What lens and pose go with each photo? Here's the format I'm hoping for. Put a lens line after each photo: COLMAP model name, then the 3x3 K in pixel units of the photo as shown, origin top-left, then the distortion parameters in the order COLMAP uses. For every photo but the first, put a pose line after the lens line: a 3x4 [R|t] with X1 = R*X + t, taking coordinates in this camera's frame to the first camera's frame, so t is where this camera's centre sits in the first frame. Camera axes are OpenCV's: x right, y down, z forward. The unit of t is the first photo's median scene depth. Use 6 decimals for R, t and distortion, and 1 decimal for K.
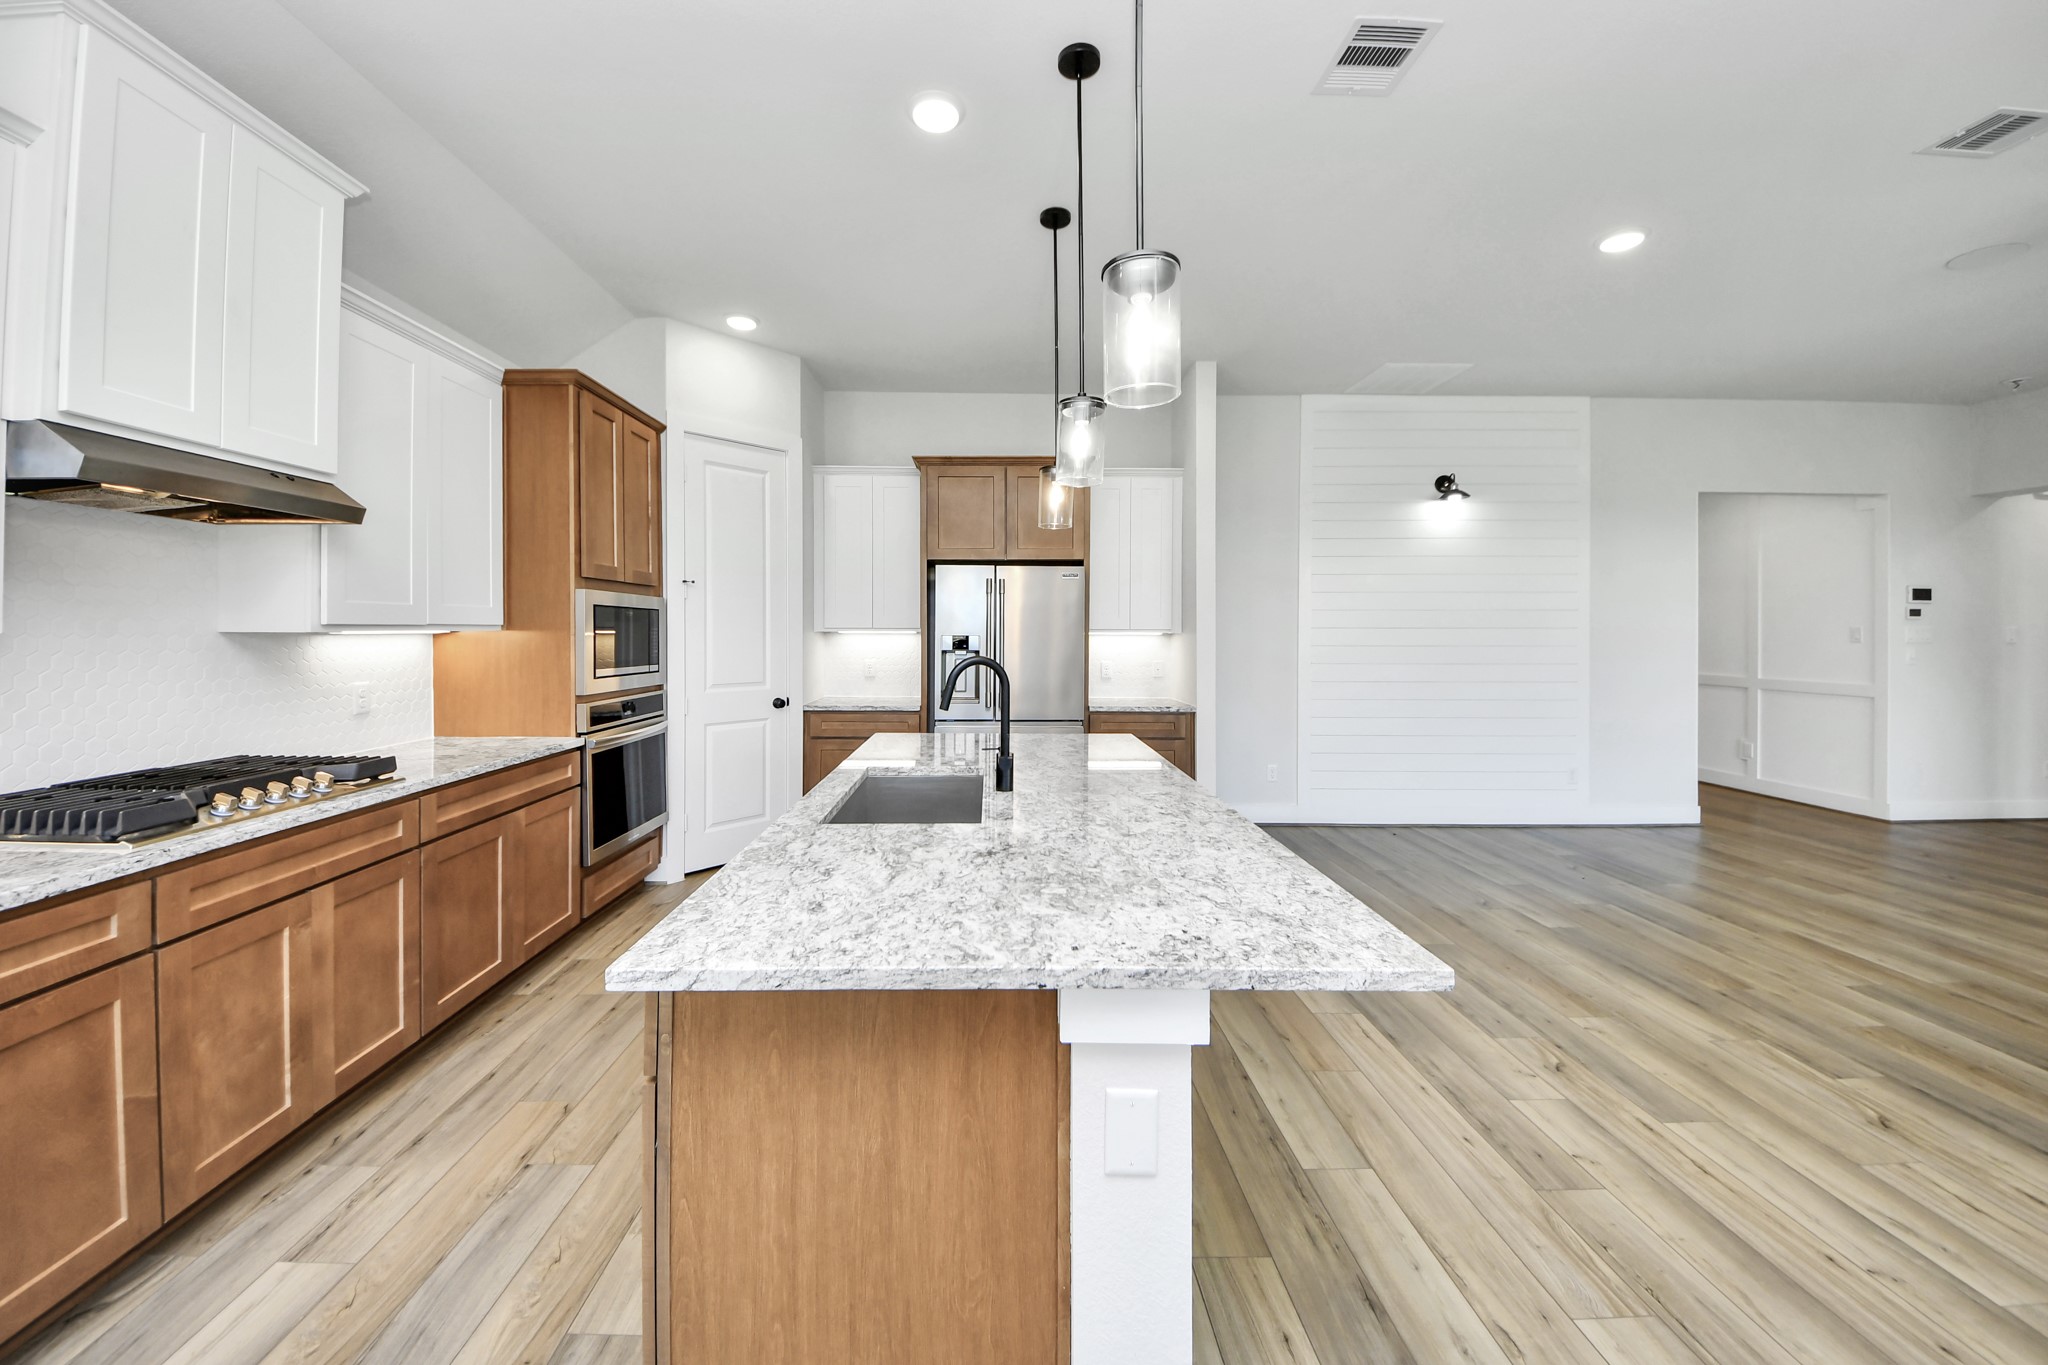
lens RADIAL K [[745.5, 0, 1011.1], [0, 745.5, 625.8], [0, 0, 1]] dist [0.001001, -0.005462]
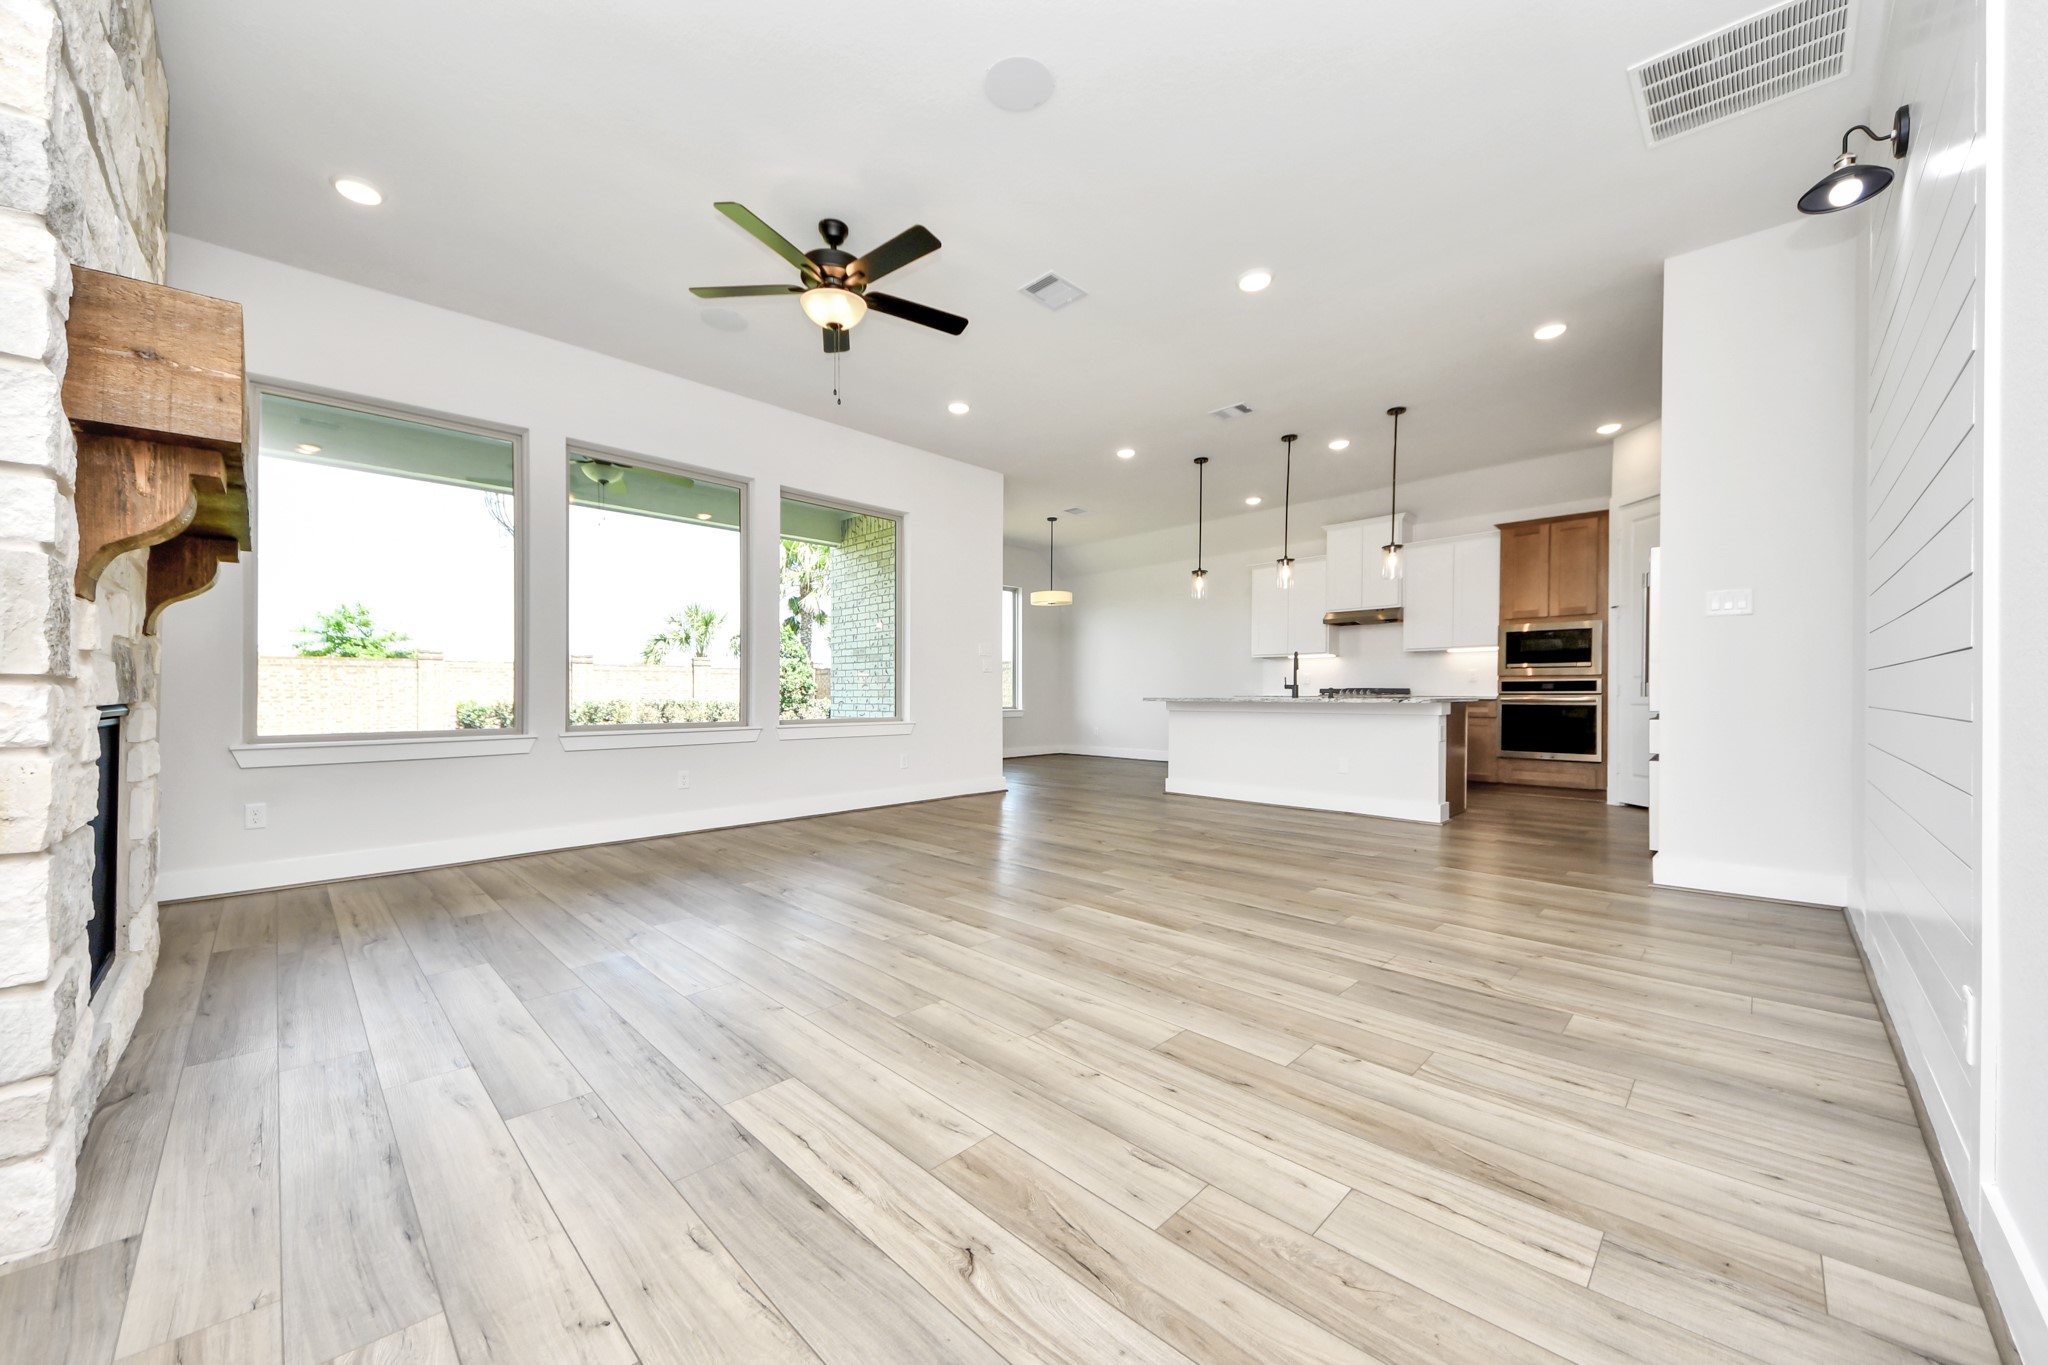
lens RADIAL K [[745.5, 0, 1002.0], [0, 745.5, 698.9], [0, 0, 1]] dist [0.001001, -0.005462]
pose [[-0.731148, 0.004028, -0.682207, 1.624554], [0.008949, 0.999953, -0.003687, 0.130455], [0.682161, -0.008801, -0.731149, 1.354123]]
